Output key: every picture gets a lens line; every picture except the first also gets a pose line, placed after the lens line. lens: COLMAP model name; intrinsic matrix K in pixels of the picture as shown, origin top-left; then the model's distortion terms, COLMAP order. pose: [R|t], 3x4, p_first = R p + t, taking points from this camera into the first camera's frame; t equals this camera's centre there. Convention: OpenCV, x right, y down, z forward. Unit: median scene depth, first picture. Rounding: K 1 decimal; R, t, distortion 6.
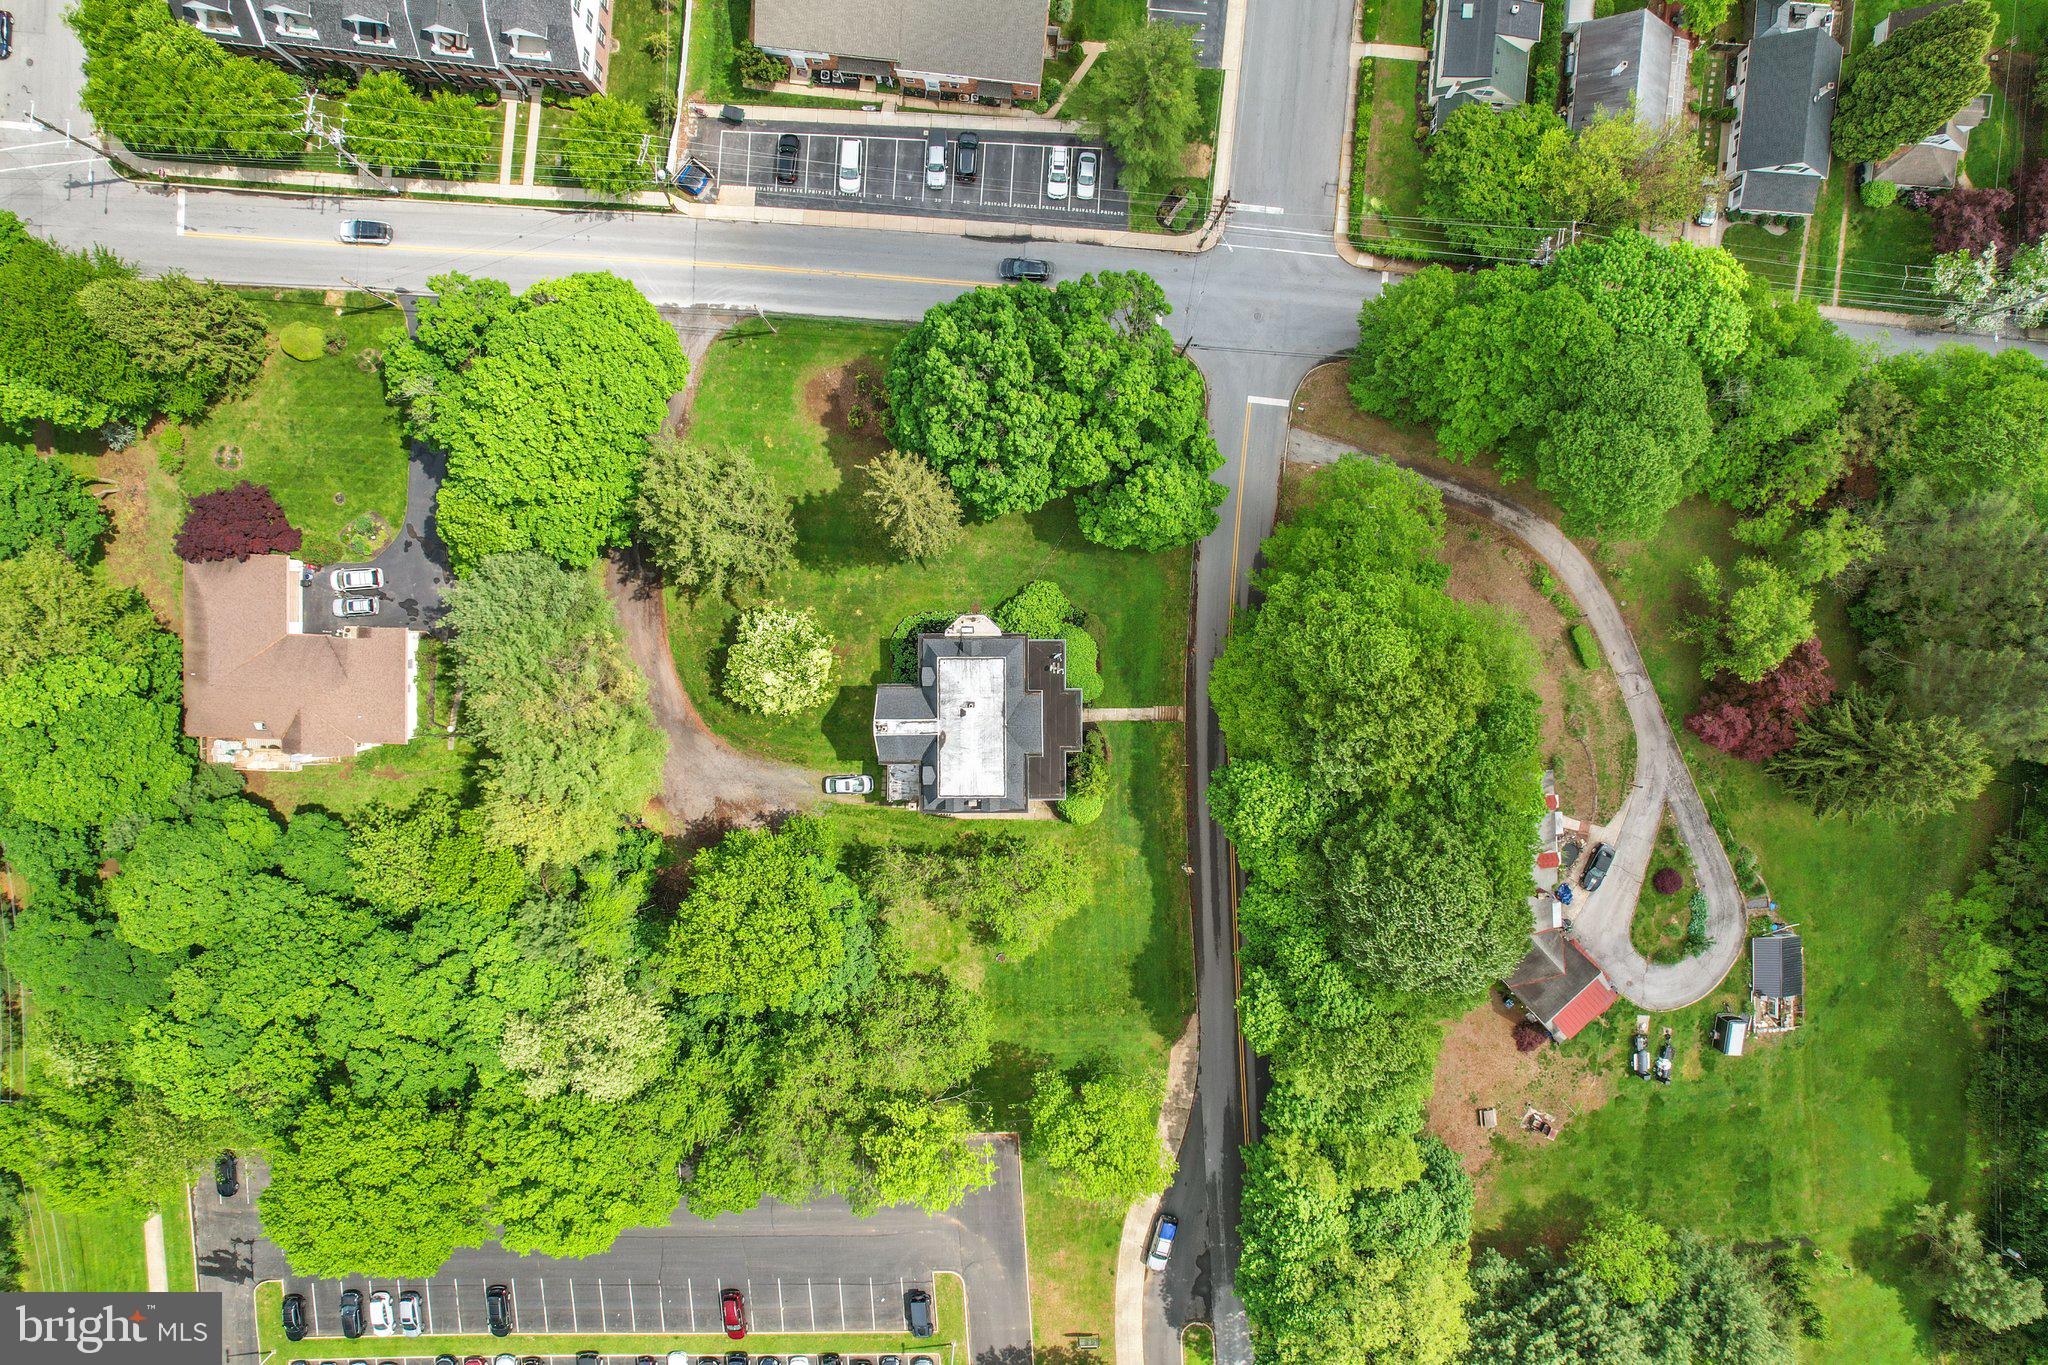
lens RADIAL K [[1310.0, 0, 1039.9], [0, 1310.0, 695.0], [0, 0, 1]] dist [-0.068408, 0.050949]
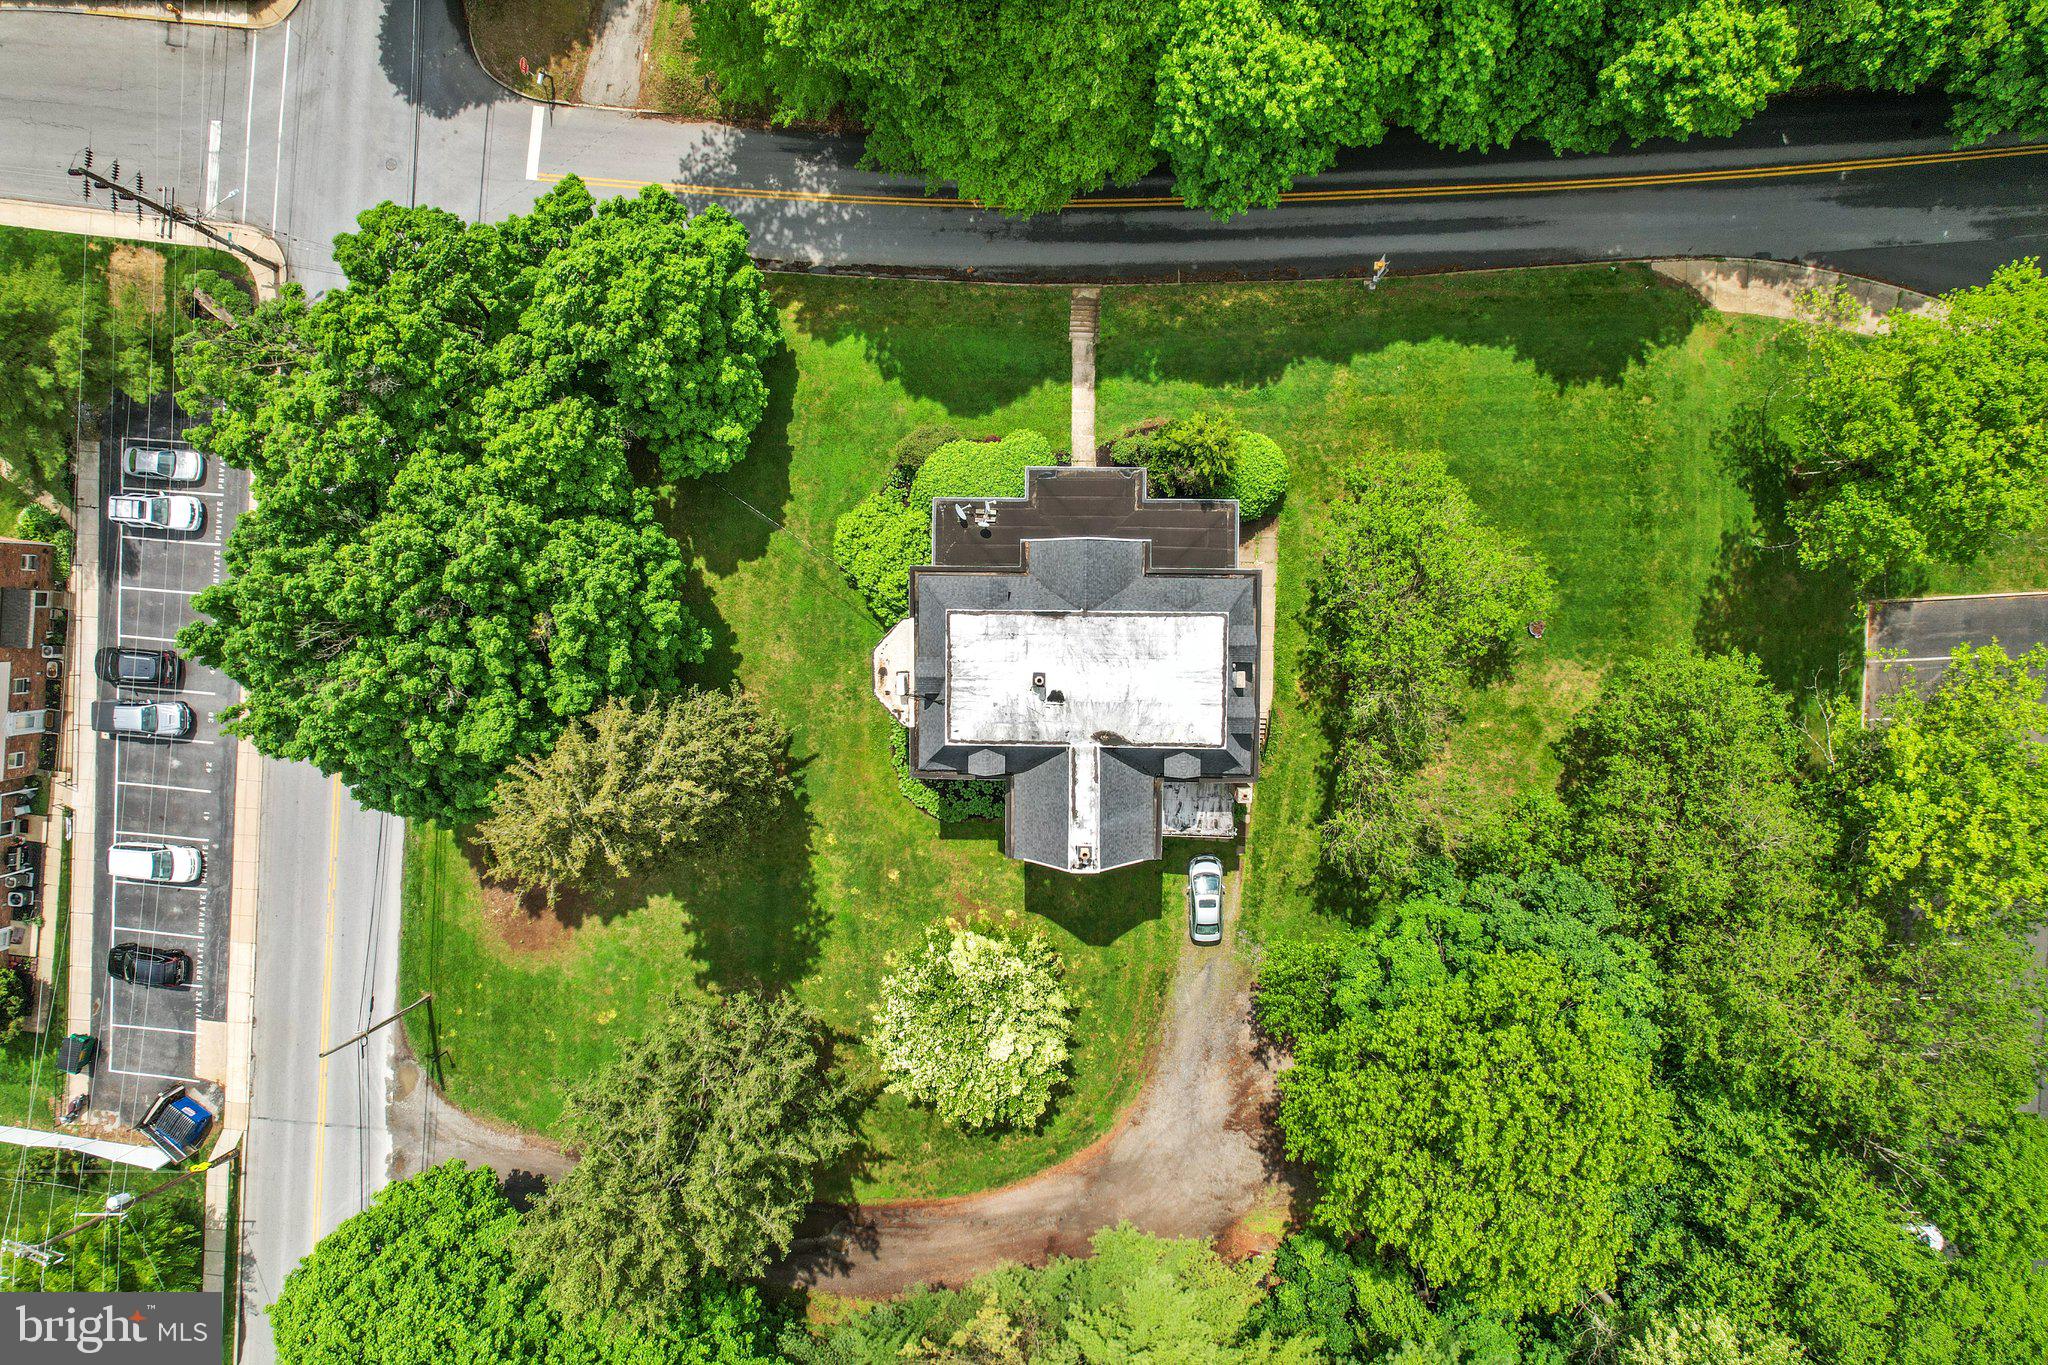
lens RADIAL K [[1363.2, 0, 1027.7], [0, 1363.2, 658.2], [0, 0, 1]] dist [-0.078660, 0.060861]
pose [[0.012718, -0.998588, -0.051568, -0.016126], [0.995528, 0.017474, -0.092838, 0.046282], [0.093608, -0.050157, 0.994345, 0.438703]]
